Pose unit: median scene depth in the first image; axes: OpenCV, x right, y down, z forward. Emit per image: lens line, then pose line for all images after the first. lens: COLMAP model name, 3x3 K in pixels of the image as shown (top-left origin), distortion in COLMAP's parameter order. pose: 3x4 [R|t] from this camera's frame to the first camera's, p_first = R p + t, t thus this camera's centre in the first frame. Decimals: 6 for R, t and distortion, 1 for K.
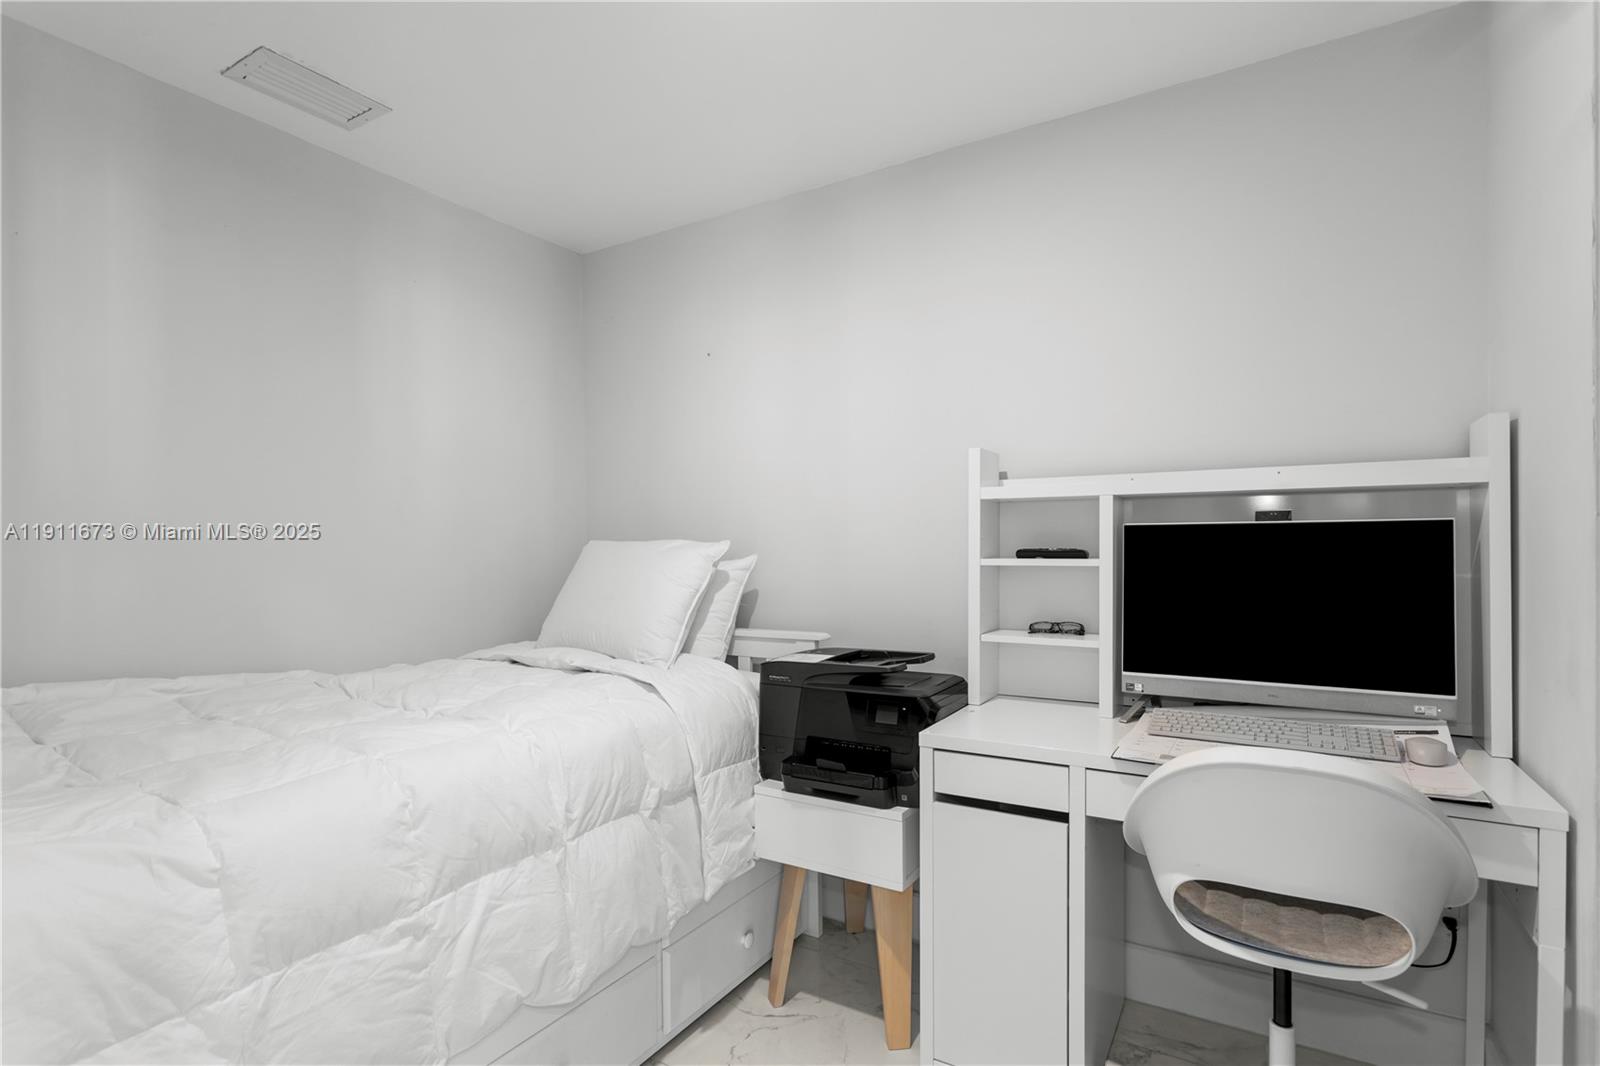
lens RADIAL K [[797.0, 0, 800.4], [0, 797.0, 545.8], [0, 0, 1]] dist [0.001196, 0.000824]
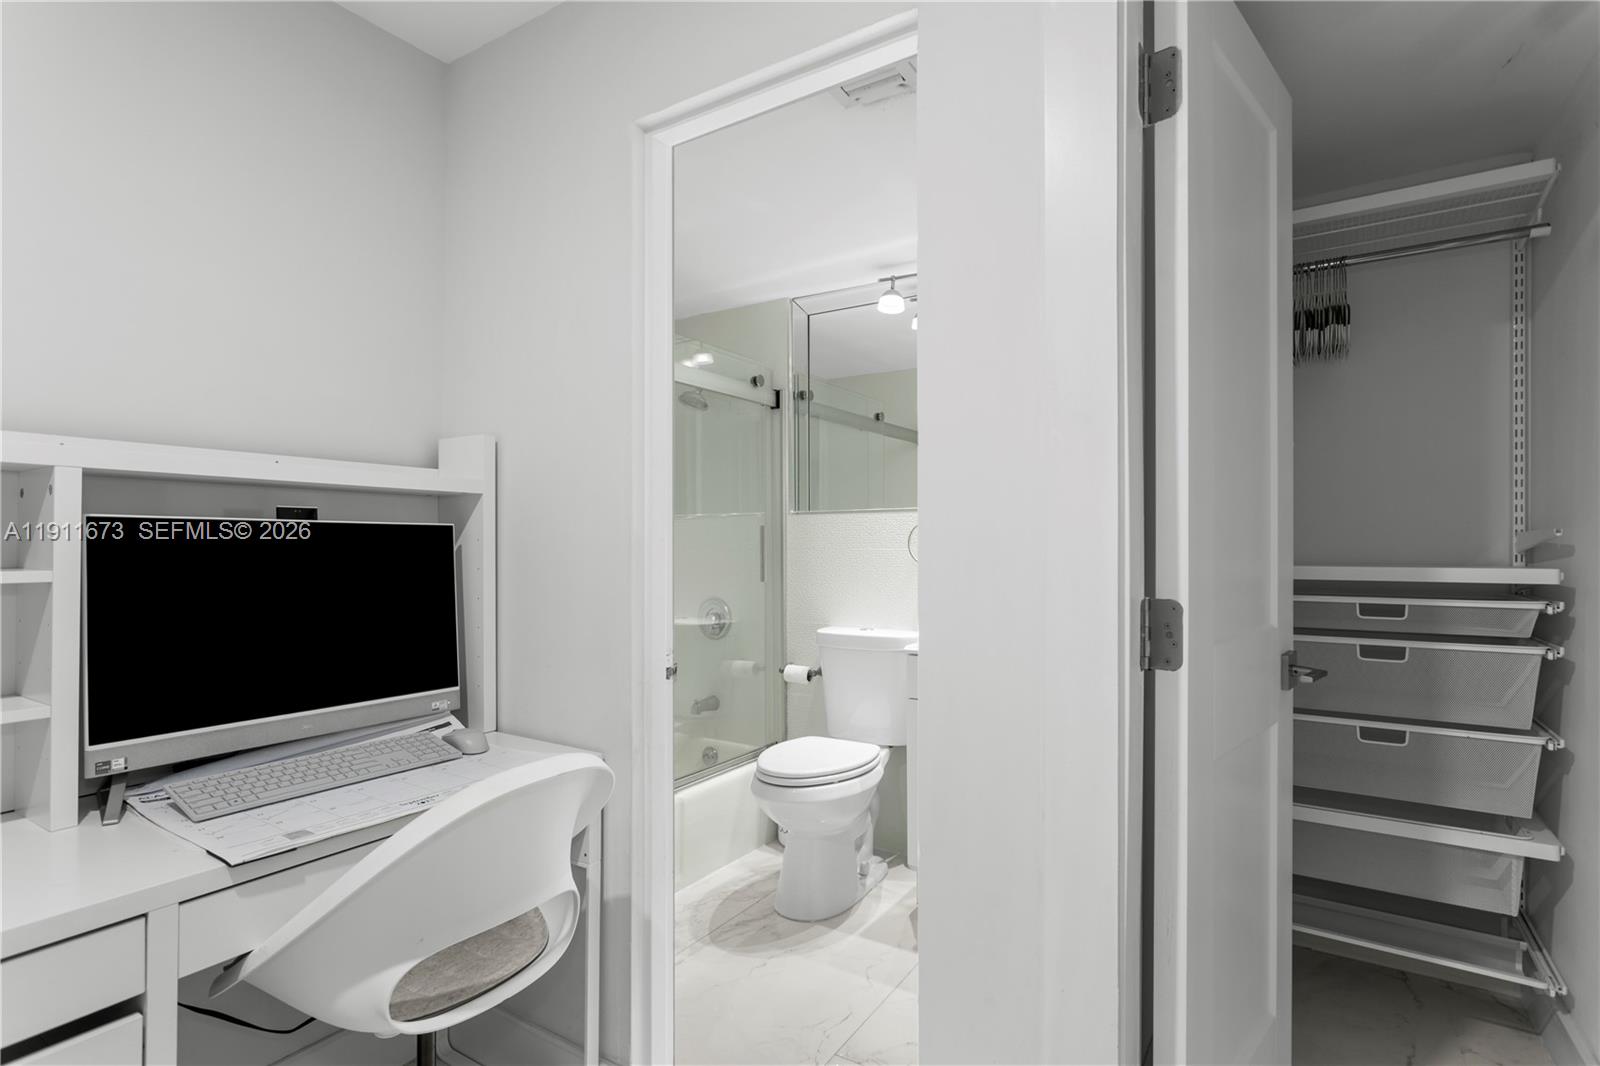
lens RADIAL K [[797.0, 0, 800.2], [0, 797.0, 533.5], [0, 0, 1]] dist [0.001196, 0.000824]
pose [[0.028666, 0.018163, 0.999424, -0.233768], [-0.002709, 0.999833, -0.018093, -0.002785], [-0.999585, -0.002189, 0.028711, 0.437893]]
